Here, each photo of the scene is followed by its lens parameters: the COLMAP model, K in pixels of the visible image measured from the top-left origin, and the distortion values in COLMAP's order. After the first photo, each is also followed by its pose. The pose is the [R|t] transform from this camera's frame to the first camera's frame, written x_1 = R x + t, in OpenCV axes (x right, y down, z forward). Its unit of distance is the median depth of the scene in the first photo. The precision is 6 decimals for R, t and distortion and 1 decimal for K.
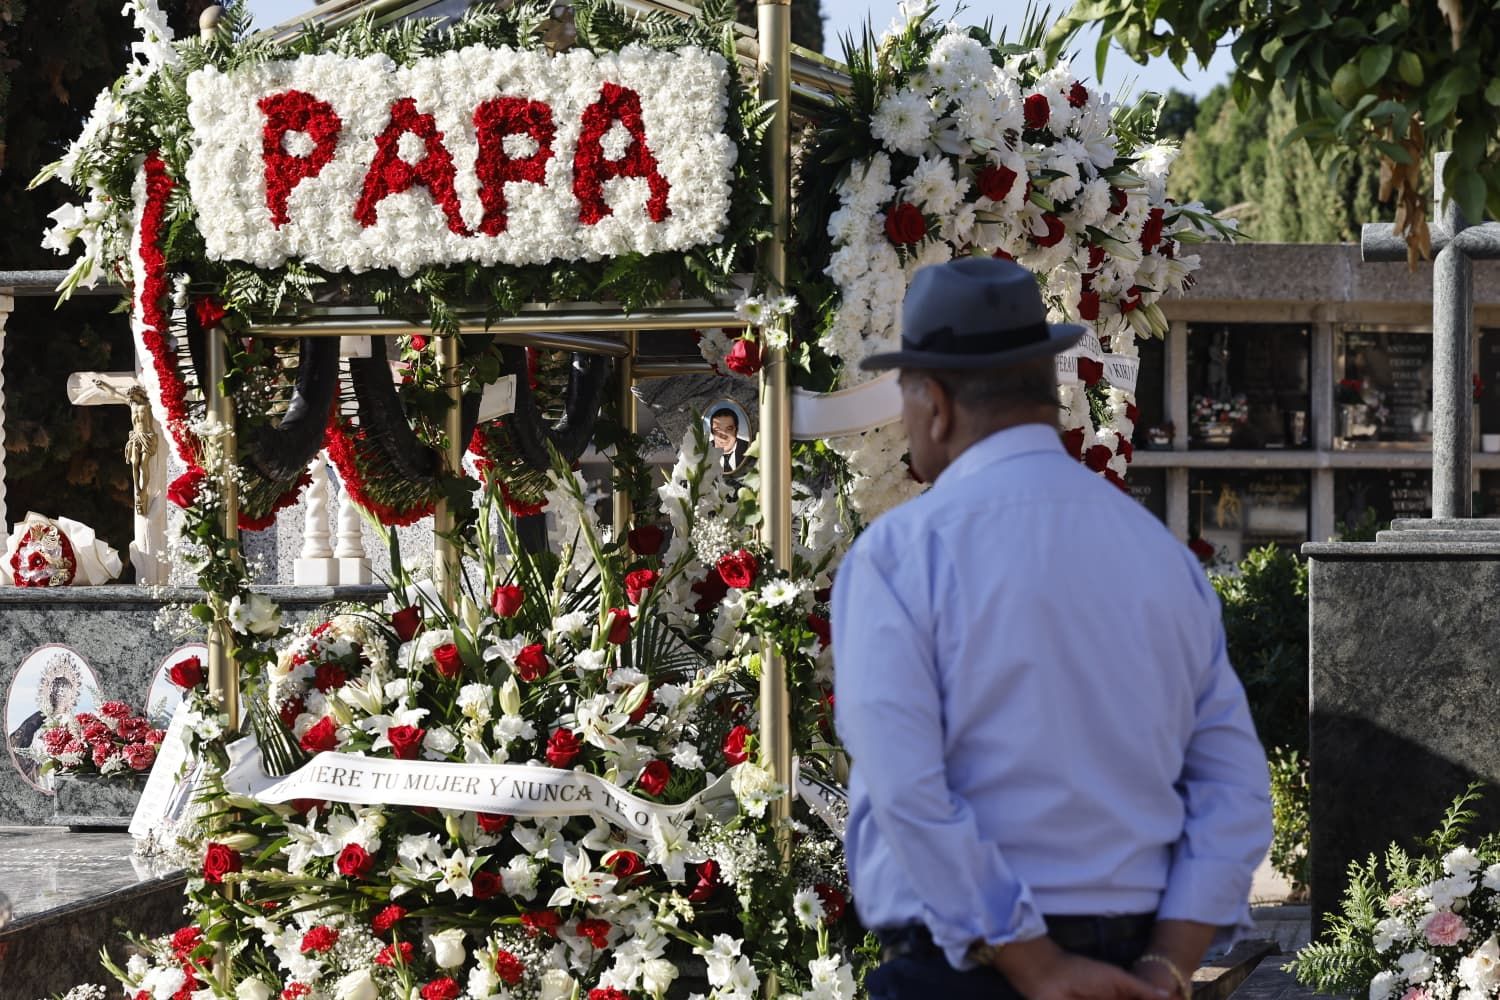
lens RADIAL K [[4277.7, 0, 750.0], [0, 4277.7, 500.0], [0, 0, 1]] dist [0.059419, 1.569027]
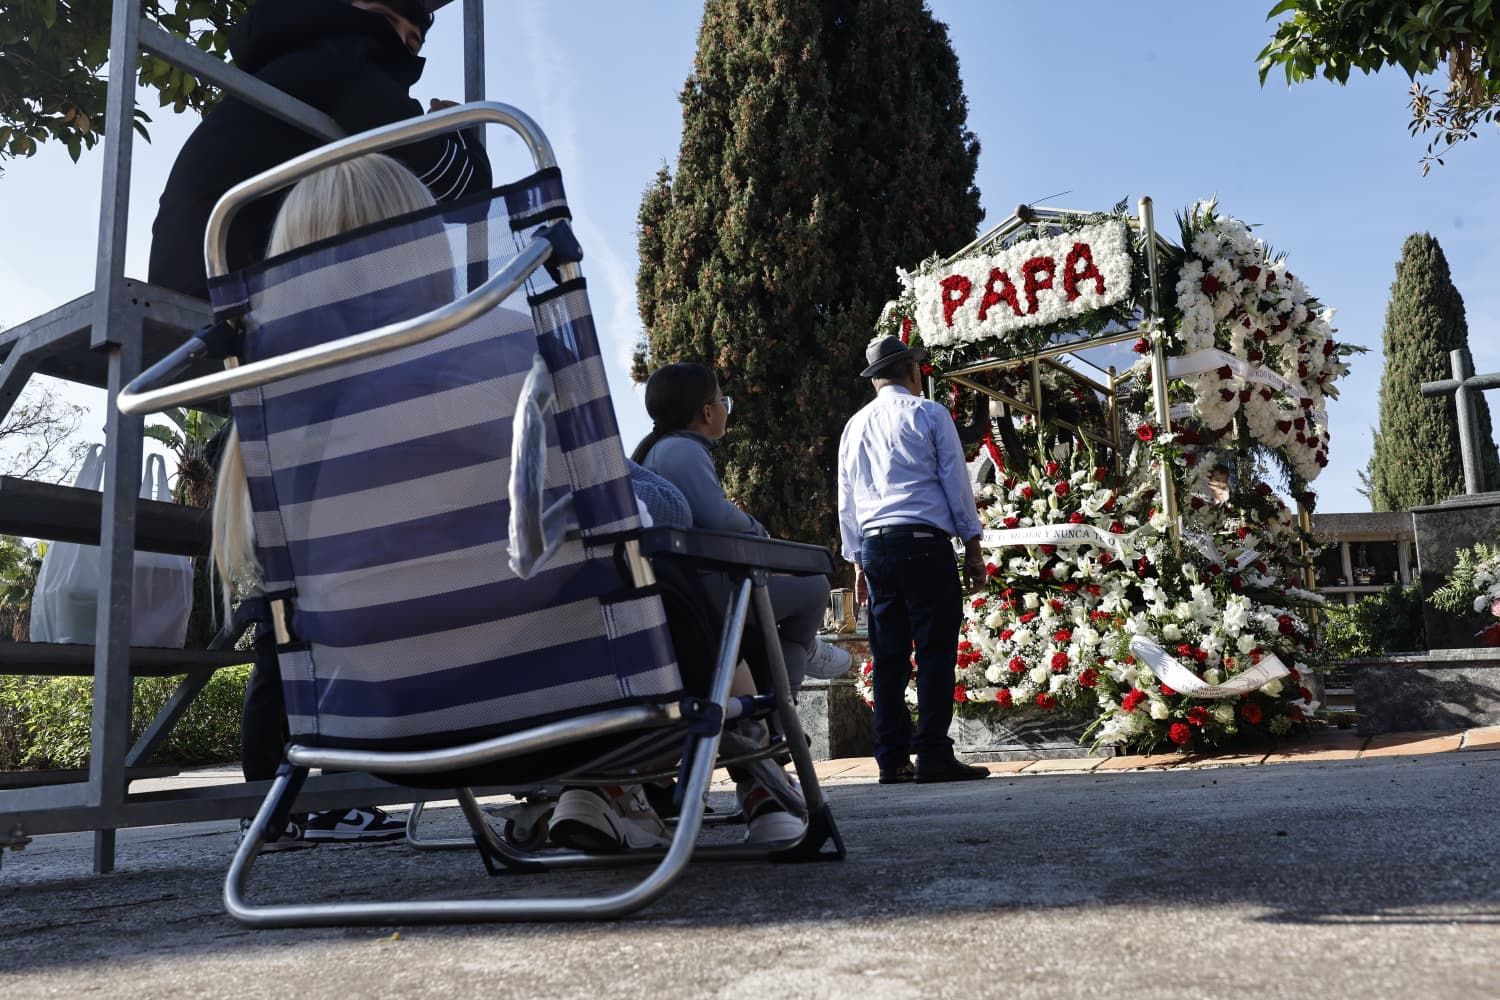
lens RADIAL K [[1186.8, 0, 750.0], [0, 1186.8, 500.0], [0, 0, 1]] dist [0.000537, -0.001082]
pose [[0.934114, -0.076703, -0.348638, 0.018055], [0.020000, 0.986354, -0.163418, 0.153501], [0.356415, 0.145679, 0.922901, 0.323225]]
